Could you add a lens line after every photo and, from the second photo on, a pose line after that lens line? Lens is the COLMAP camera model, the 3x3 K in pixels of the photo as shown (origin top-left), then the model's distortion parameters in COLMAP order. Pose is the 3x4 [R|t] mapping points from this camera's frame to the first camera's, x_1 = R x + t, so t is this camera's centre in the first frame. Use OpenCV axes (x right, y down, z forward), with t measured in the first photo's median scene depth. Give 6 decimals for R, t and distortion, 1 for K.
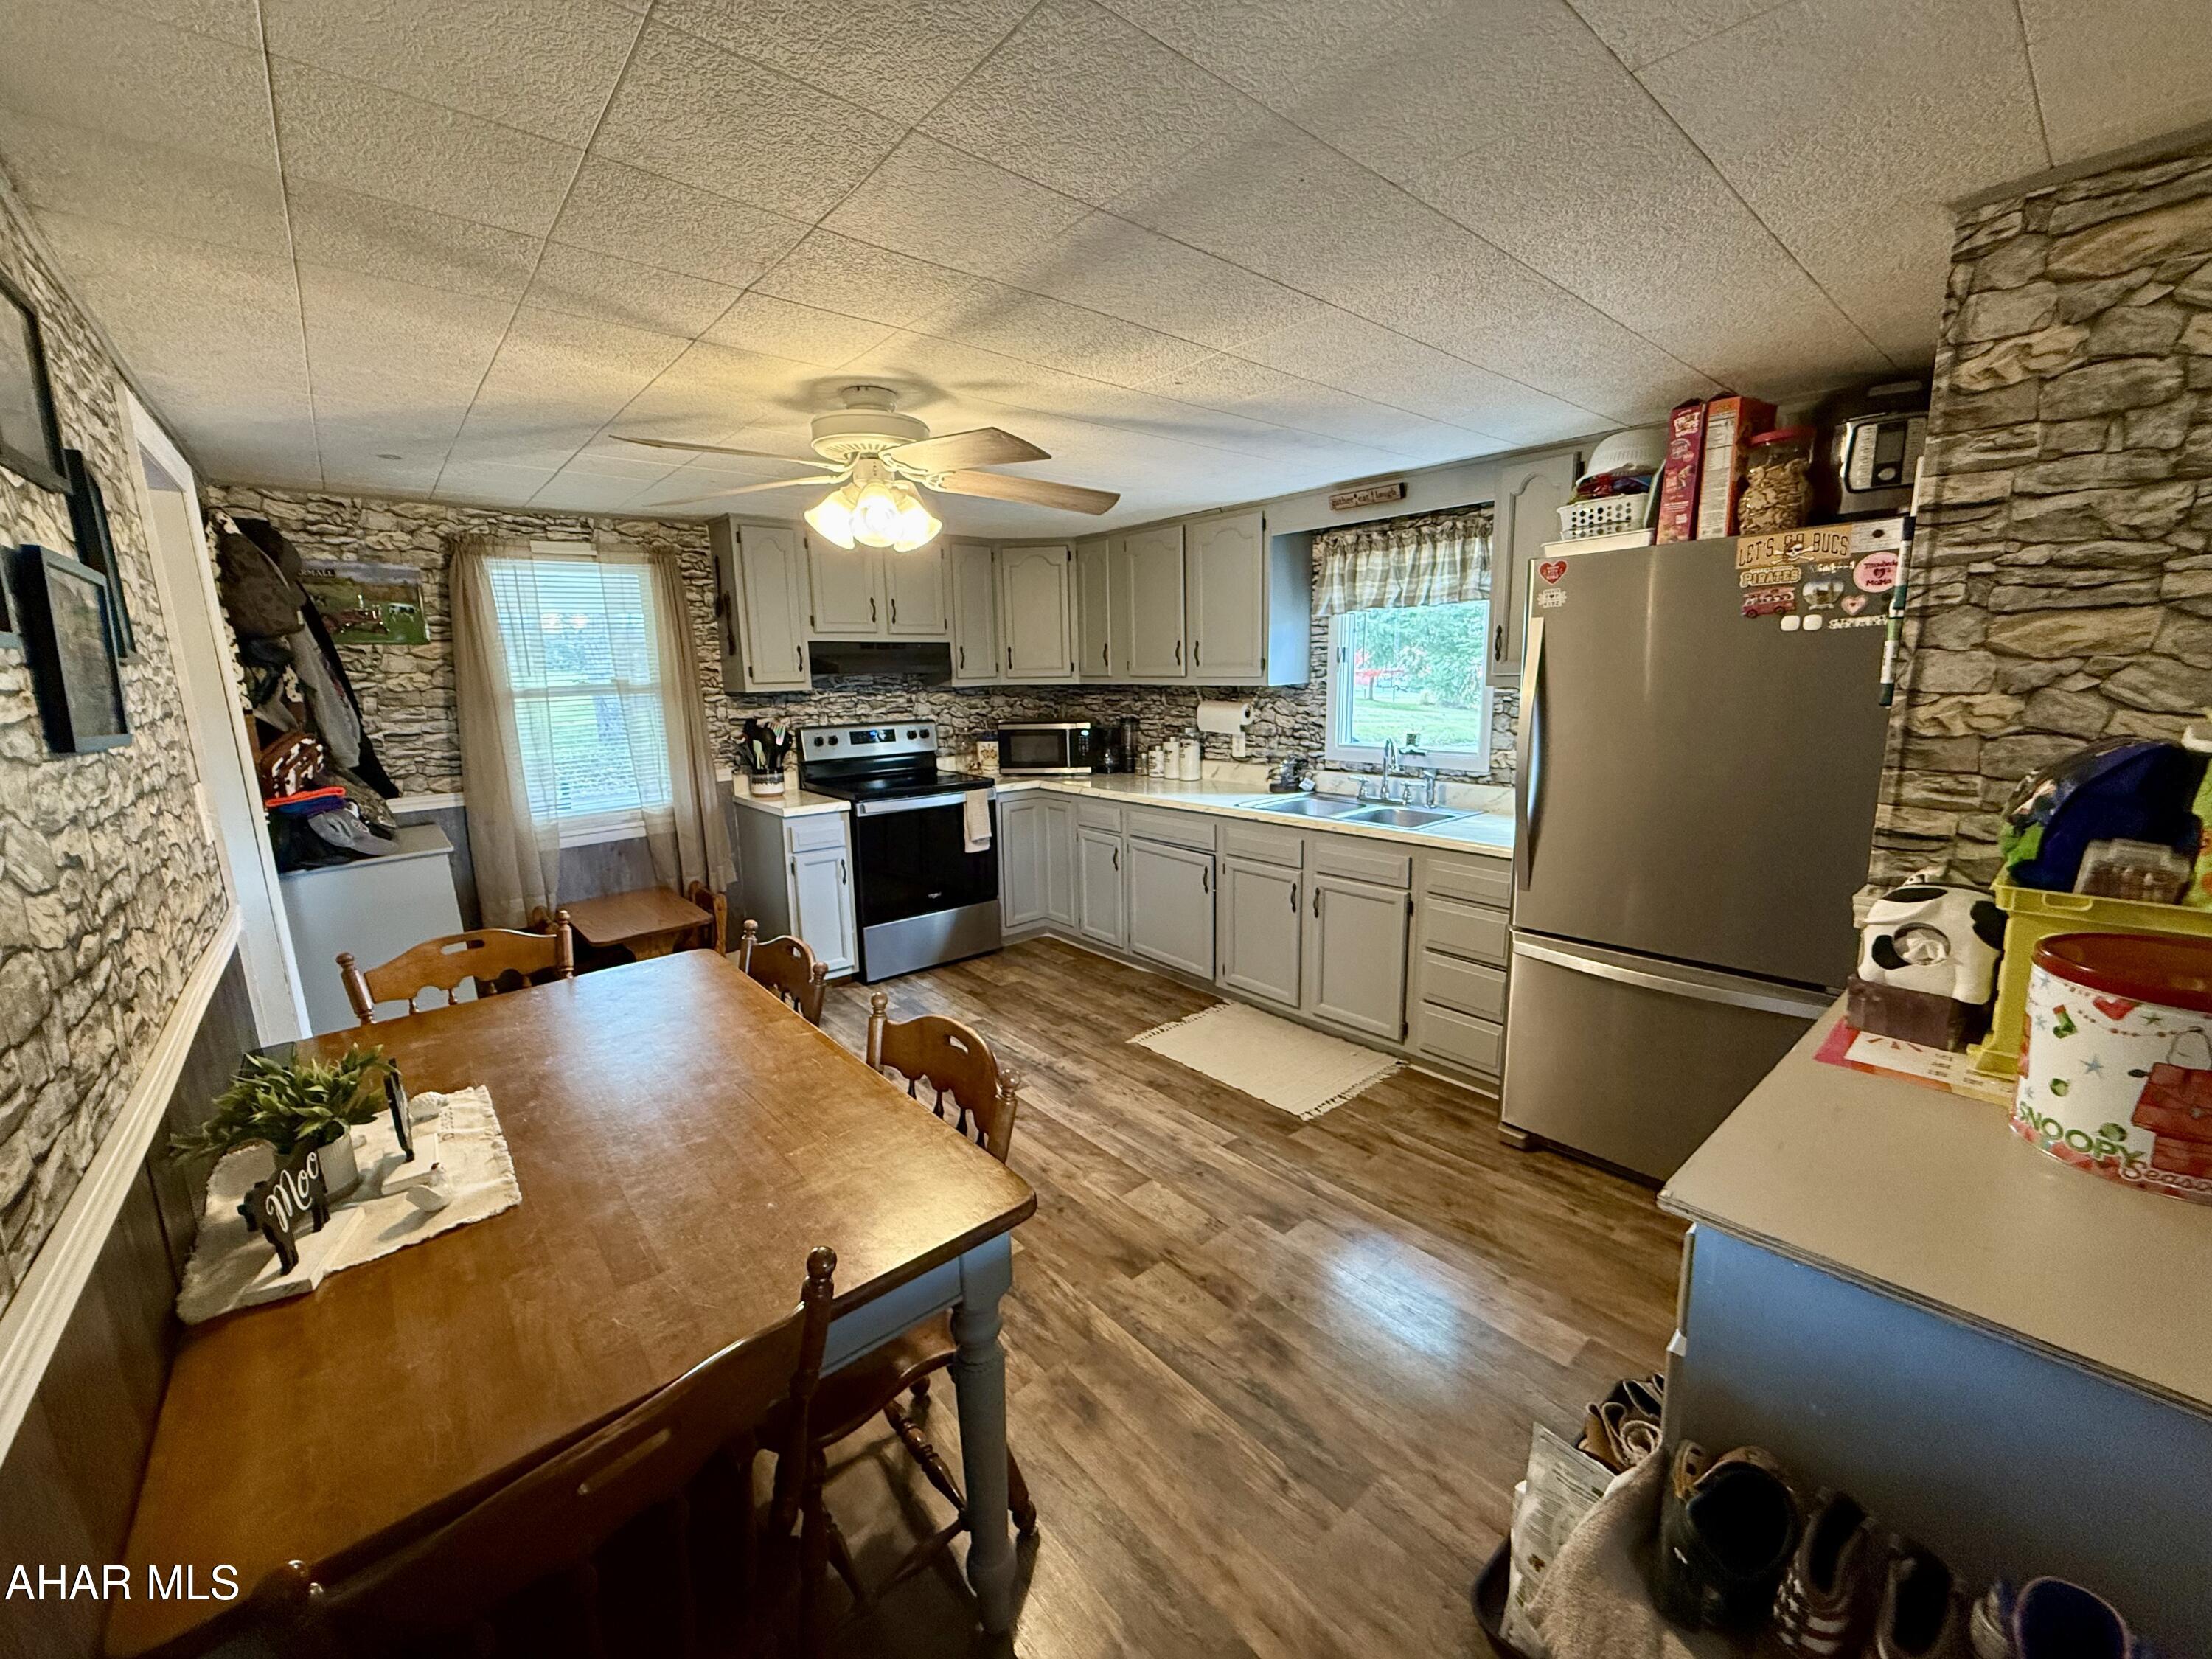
lens RADIAL K [[878.9, 0, 1099.1], [0, 878.9, 828.7], [0, 0, 1]] dist [0.001291, -0.000193]
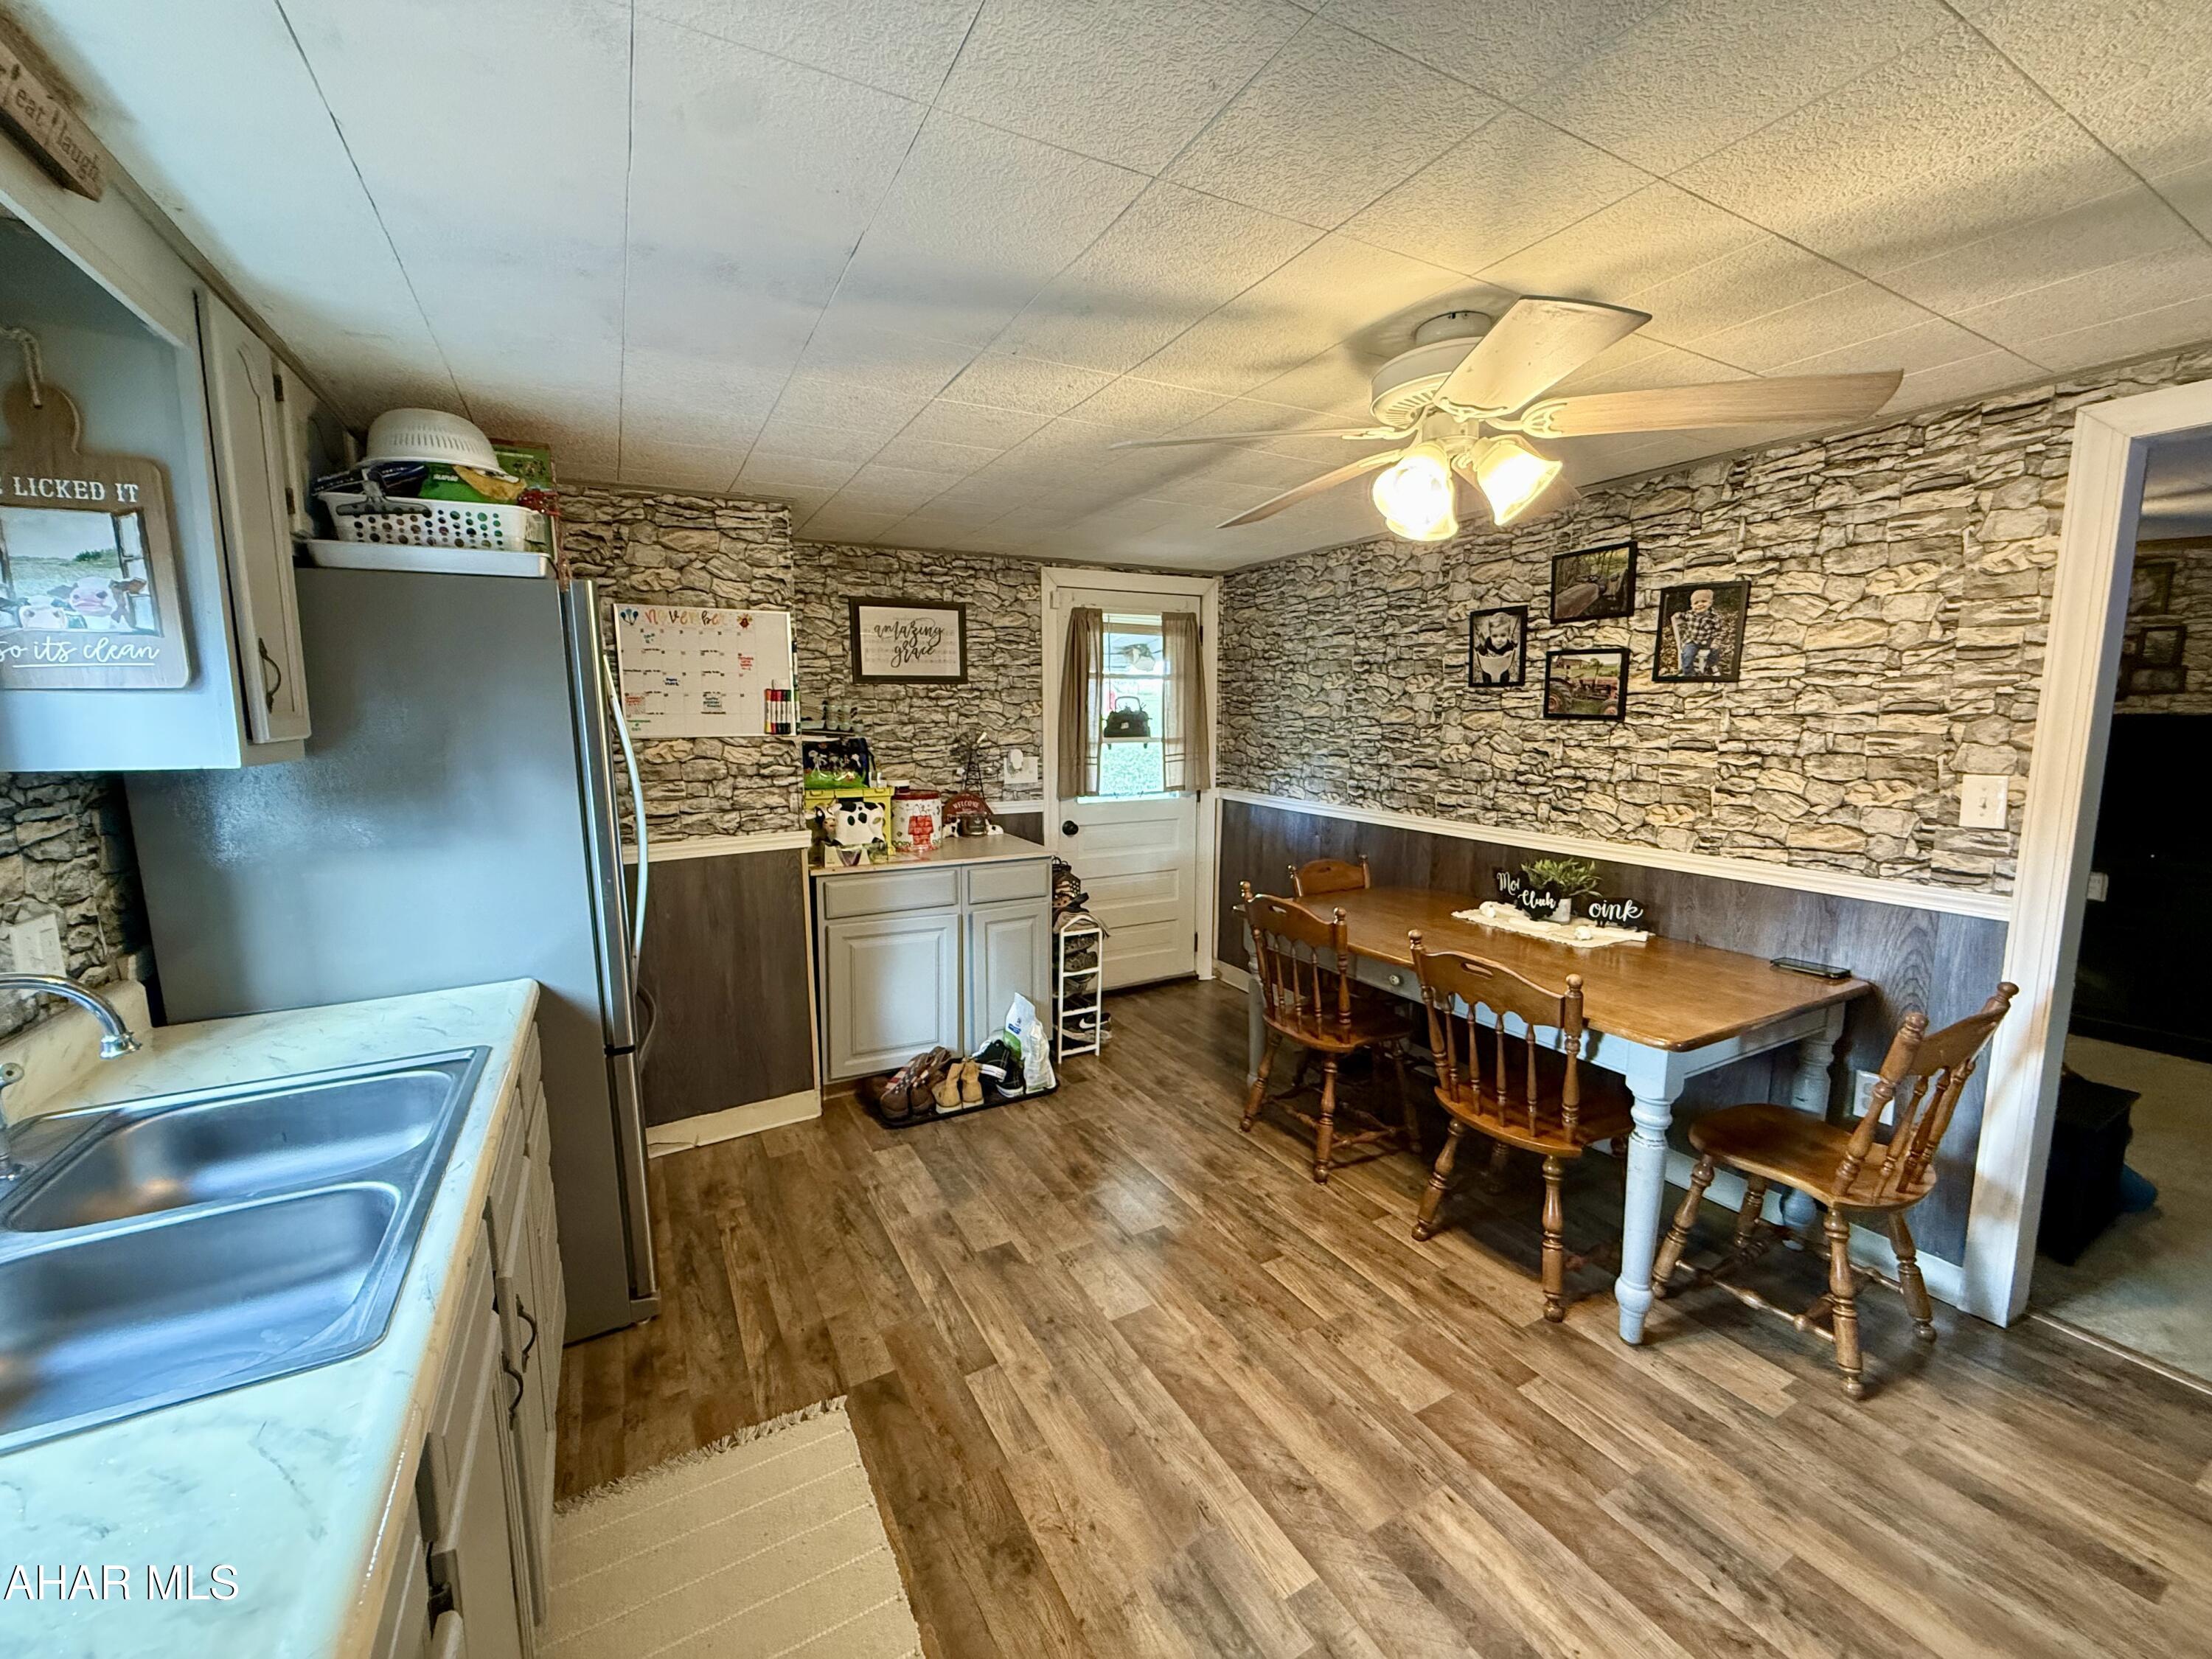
lens RADIAL K [[878.9, 0, 1099.1], [0, 878.9, 828.7], [0, 0, 1]] dist [0.001291, -0.000193]
pose [[-0.980435, 0.004925, 0.196784, -0.067999], [0.066408, 0.949356, 0.307103, -0.213808], [-0.185305, 0.314162, -0.931109, 1.190003]]
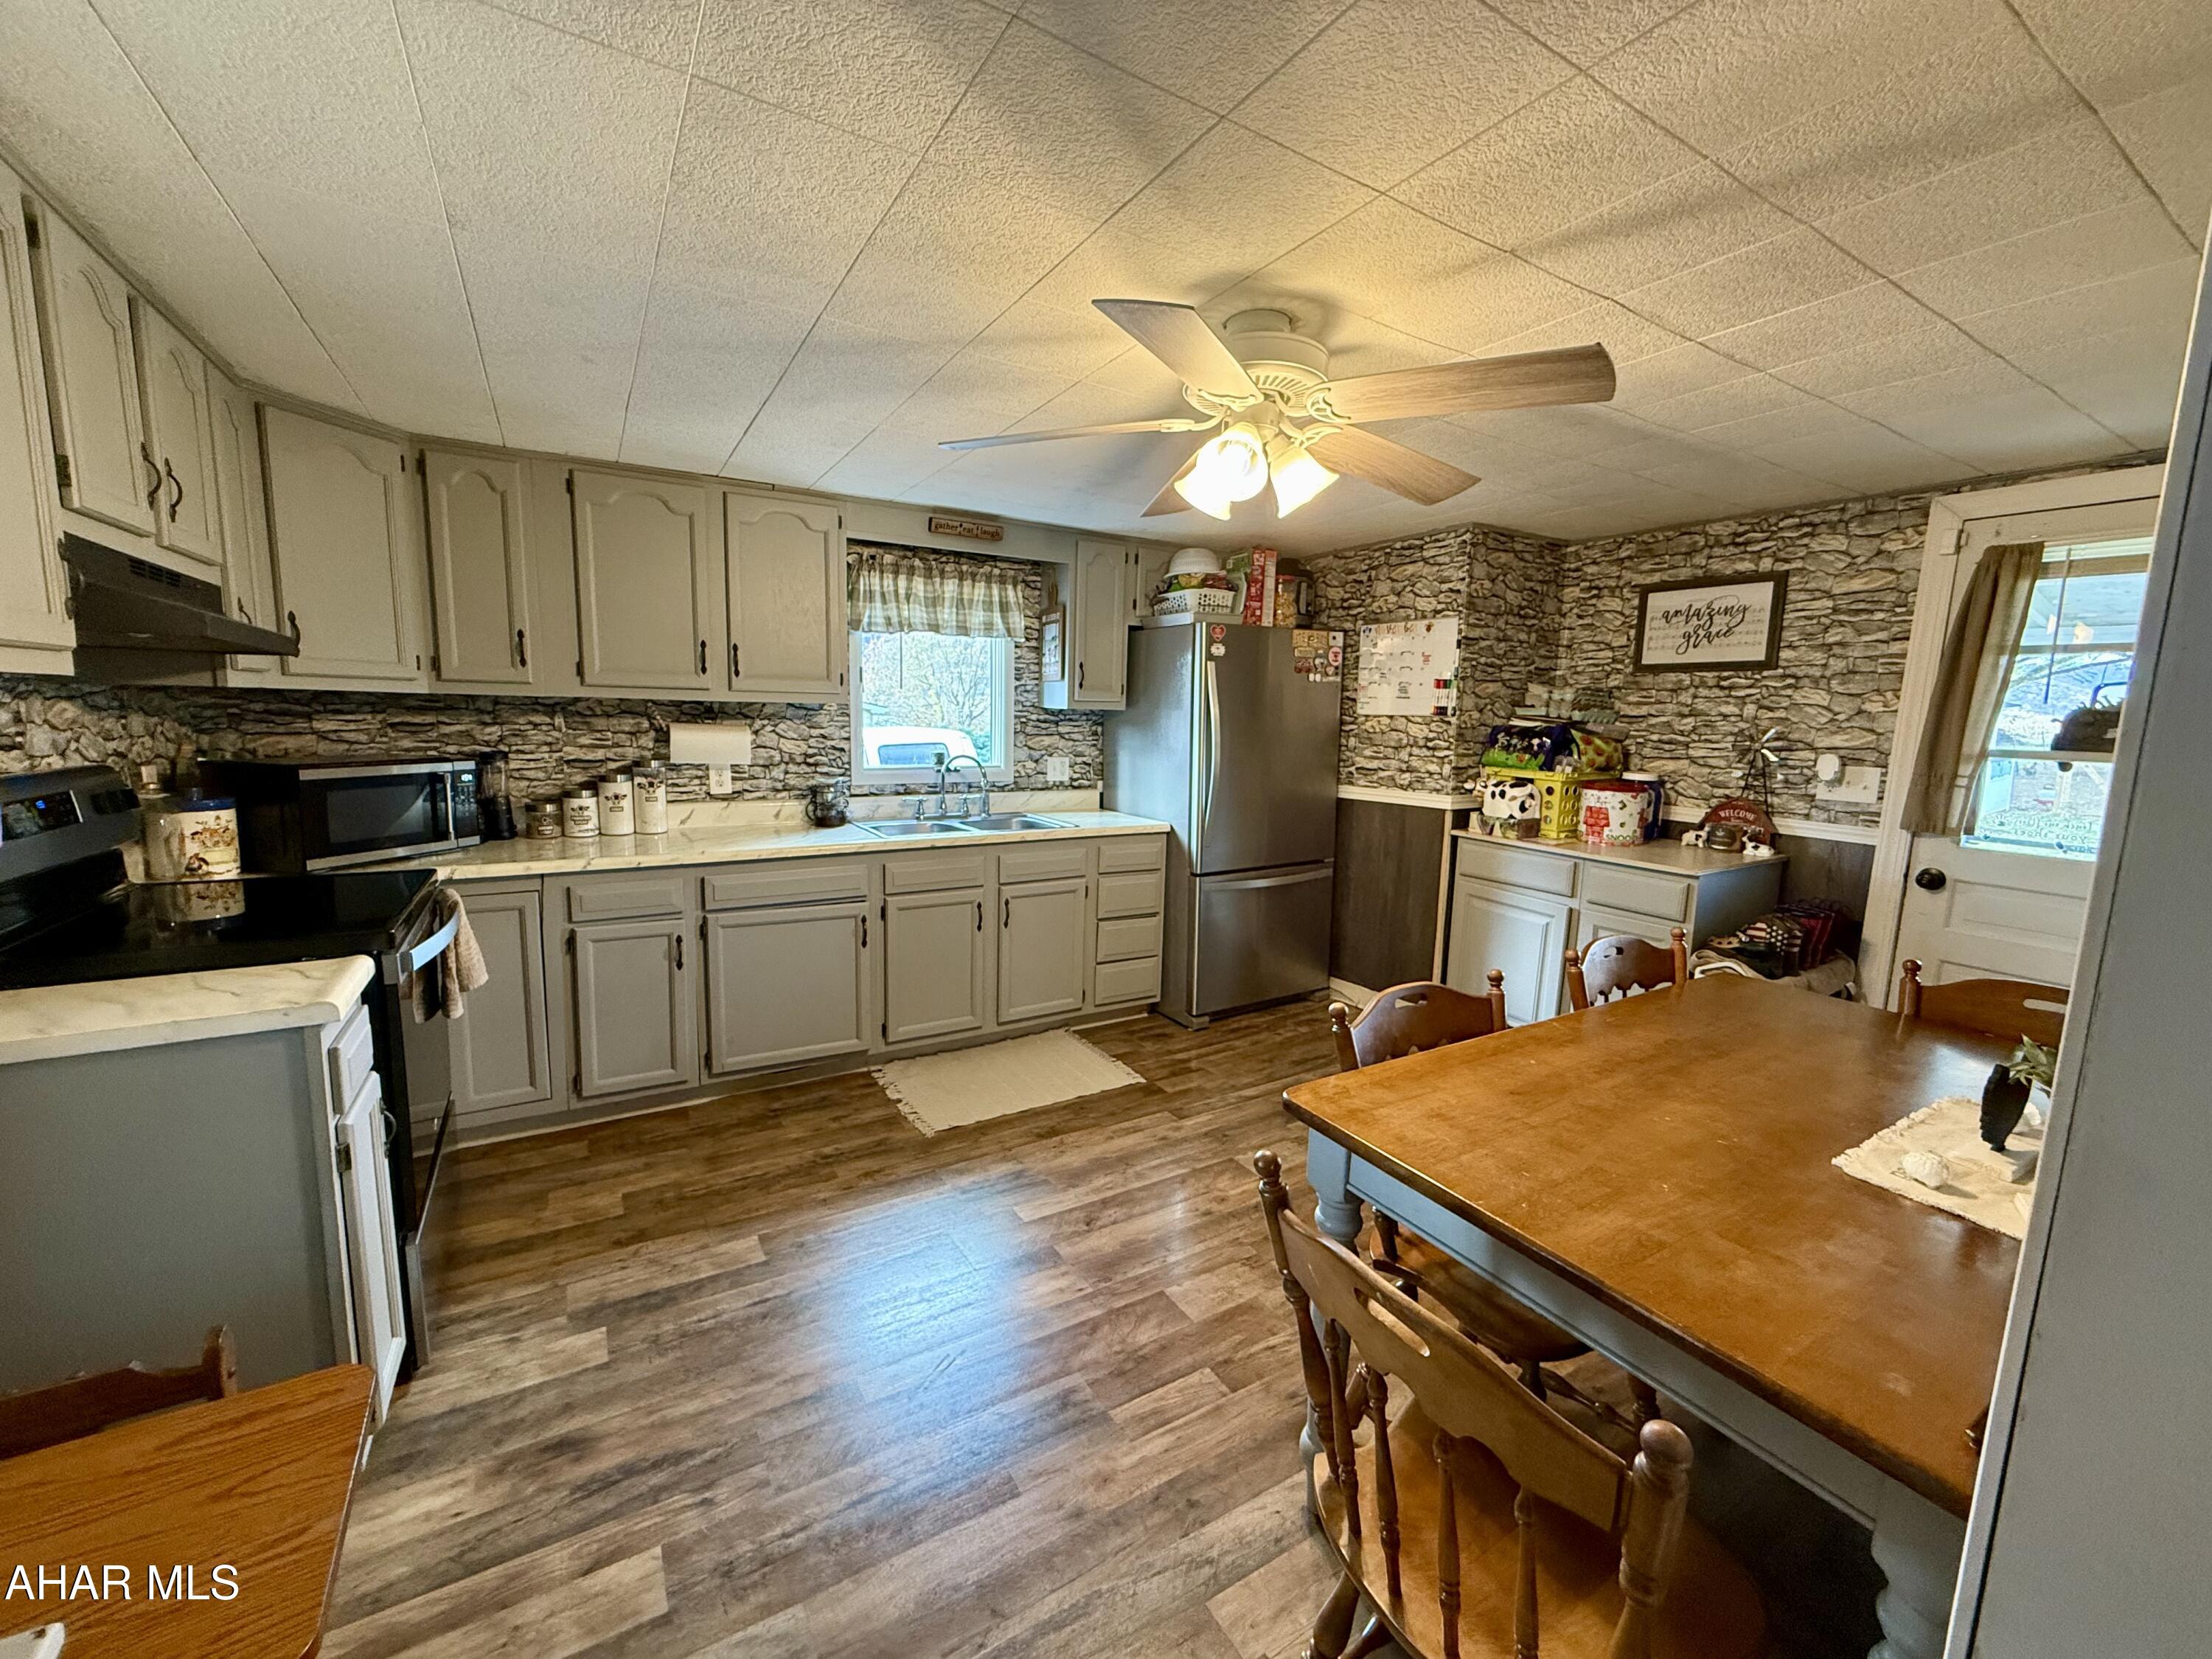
lens RADIAL K [[878.9, 0, 1099.1], [0, 878.9, 828.7], [0, 0, 1]] dist [0.001291, -0.000193]
pose [[0.157584, -0.106828, 0.981710, -0.711117], [0.156270, 0.984303, 0.082025, -0.078576], [-0.975063, 0.140486, 0.171804, 0.673699]]
